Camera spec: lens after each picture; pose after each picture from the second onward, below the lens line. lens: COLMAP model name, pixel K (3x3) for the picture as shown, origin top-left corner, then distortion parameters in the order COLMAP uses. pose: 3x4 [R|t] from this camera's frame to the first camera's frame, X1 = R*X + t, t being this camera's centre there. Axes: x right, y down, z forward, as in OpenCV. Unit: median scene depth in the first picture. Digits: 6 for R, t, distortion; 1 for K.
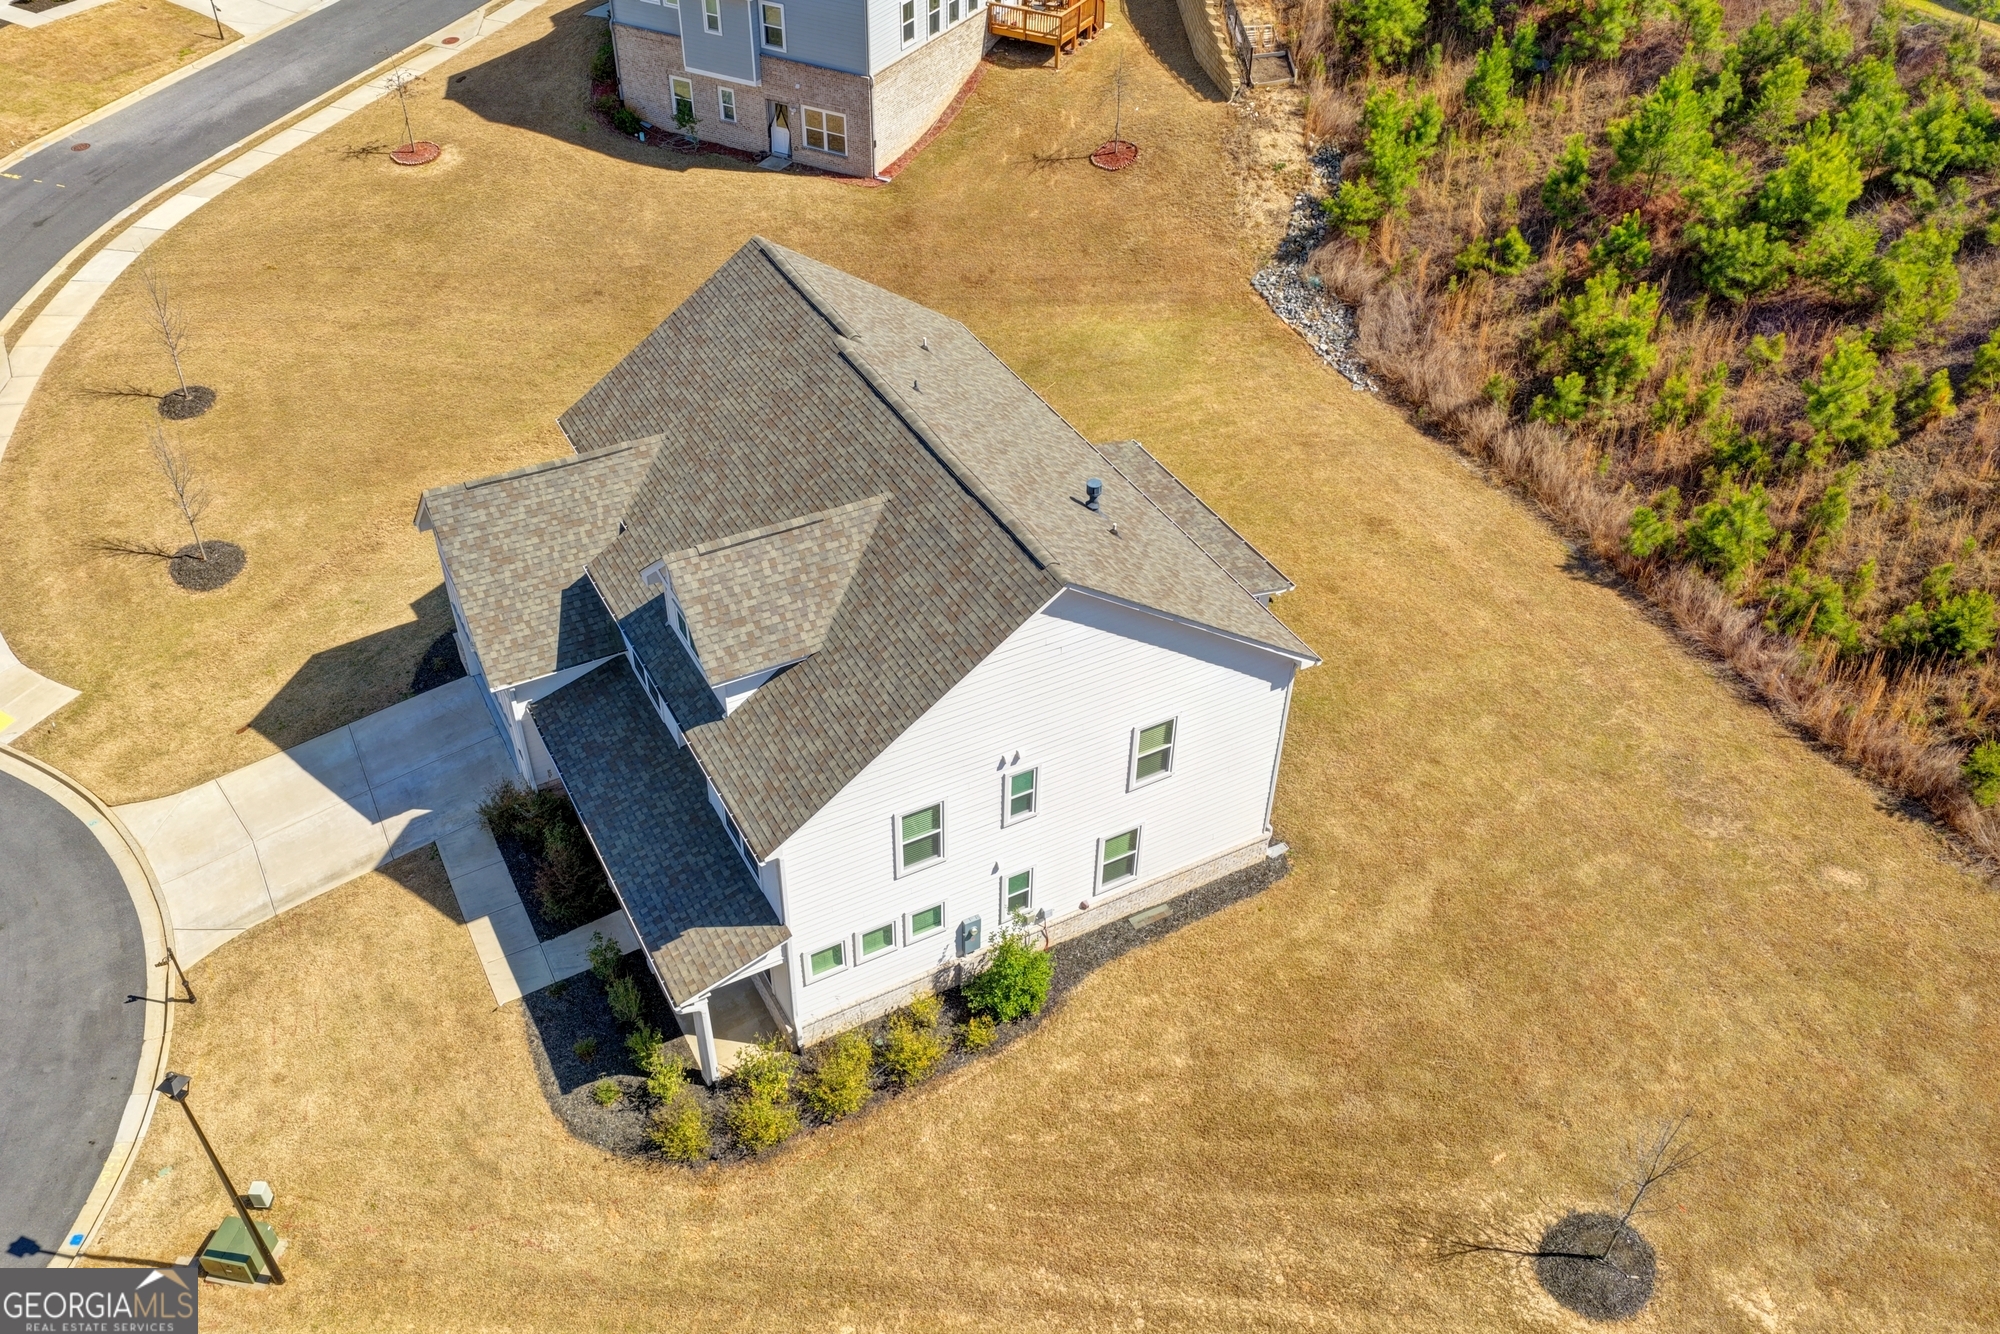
lens RADIAL K [[1657.6, 0, 1005.7], [0, 1657.6, 677.5], [0, 0, 1]] dist [-0.016471, 0.044733]
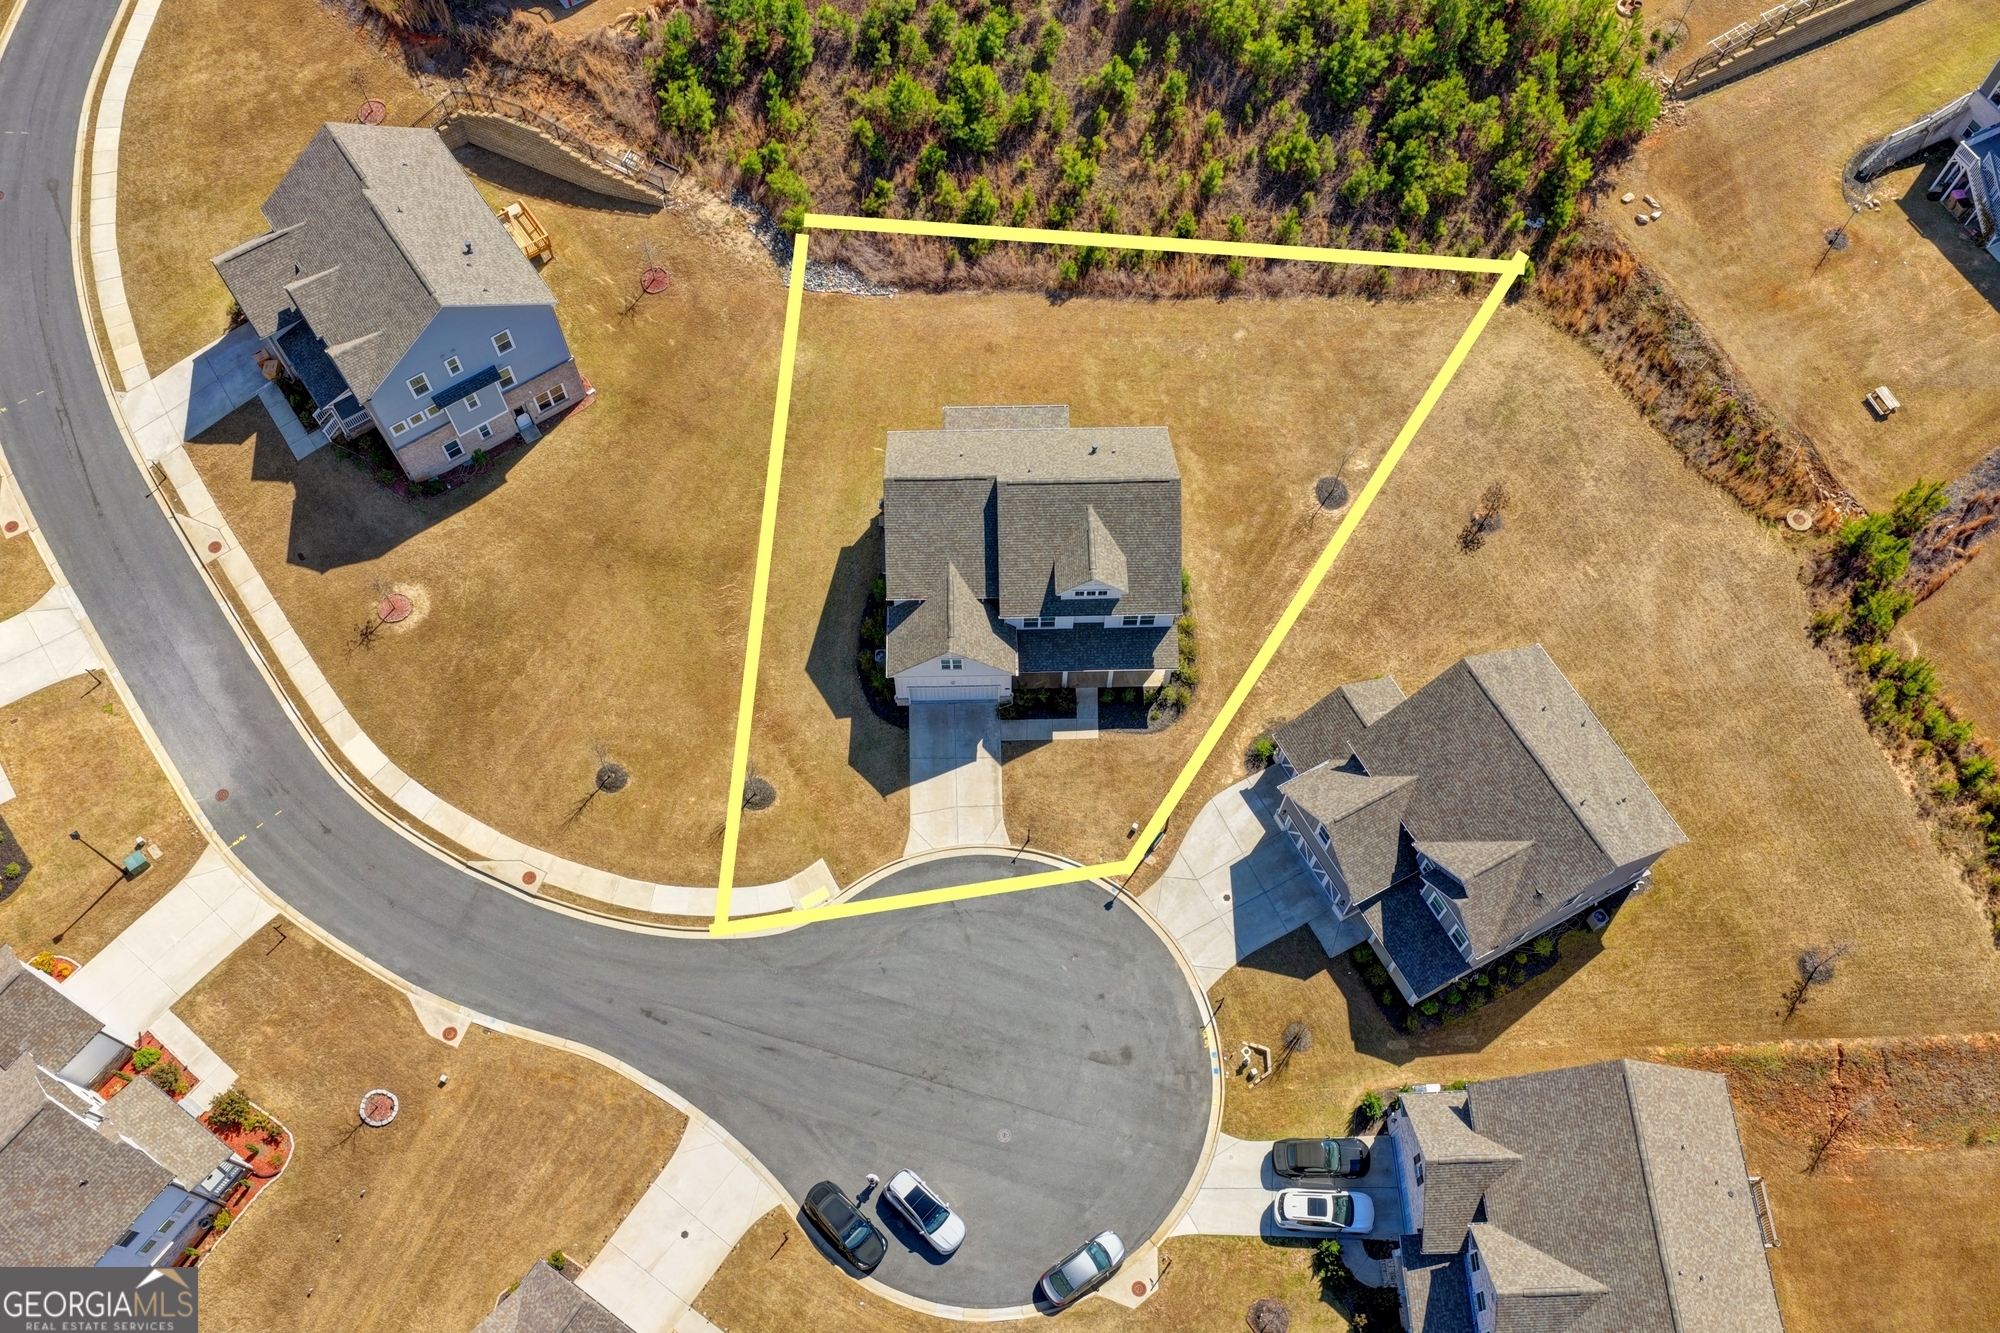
lens RADIAL K [[1657.6, 0, 999.3], [0, 1657.6, 682.6], [0, 0, 1]] dist [-0.016471, 0.044733]
pose [[0.458630, -0.805034, 0.376269, -1.076359], [0.575904, 0.591739, 0.564073, -1.200622], [-0.676752, -0.042006, 0.735012, -0.718065]]
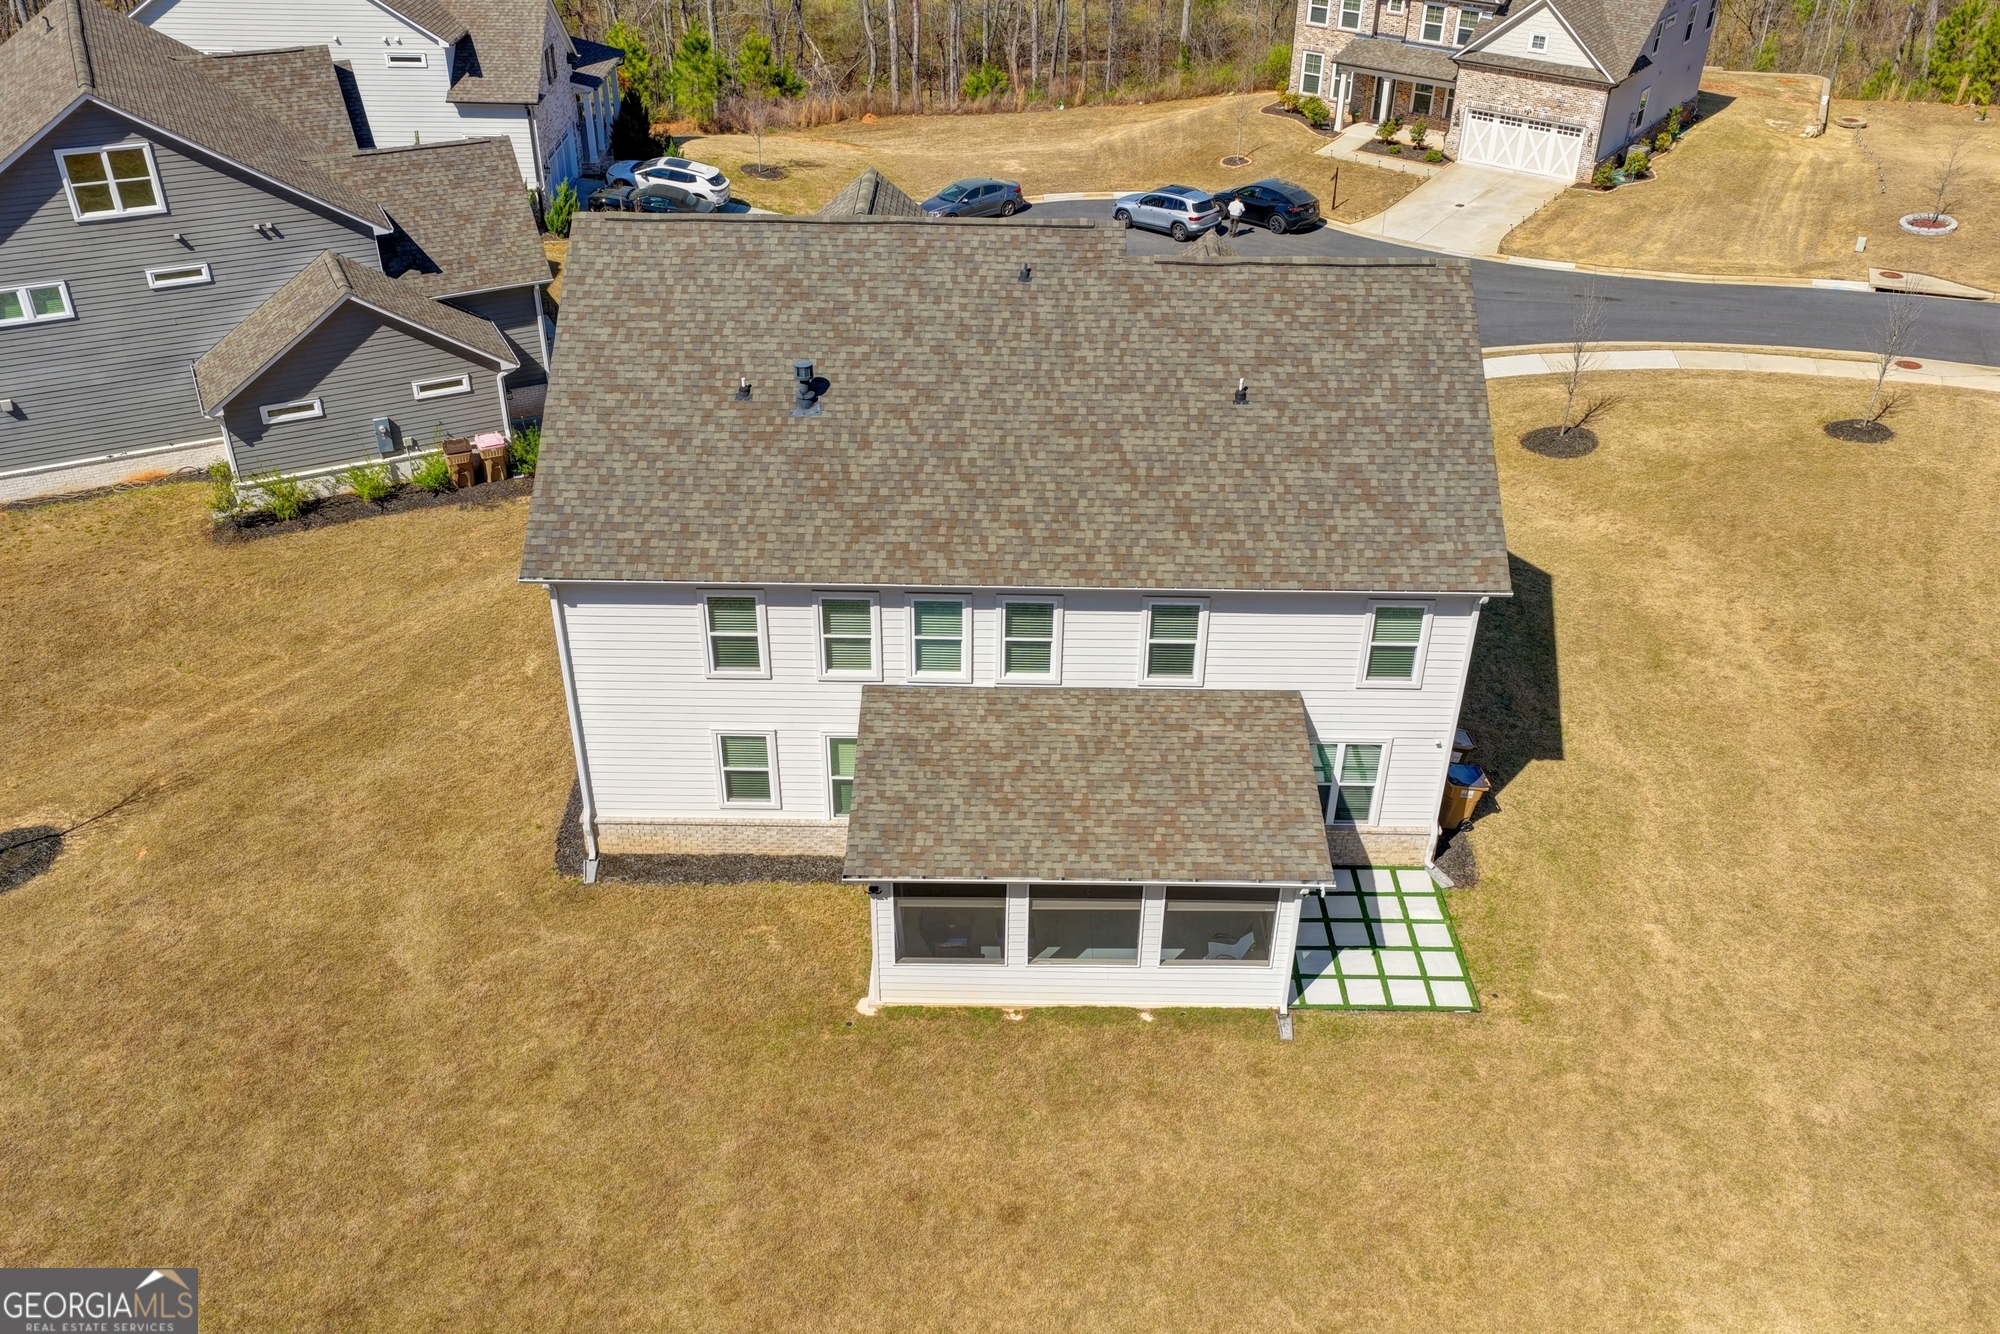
lens RADIAL K [[1657.6, 0, 1006.5], [0, 1657.6, 670.5], [0, 0, 1]] dist [-0.016471, 0.044733]
pose [[-0.478167, 0.455744, -0.750769, 0.551054], [-0.582118, 0.475632, 0.659479, -0.514496], [0.657643, 0.752378, 0.037865, 0.916283]]
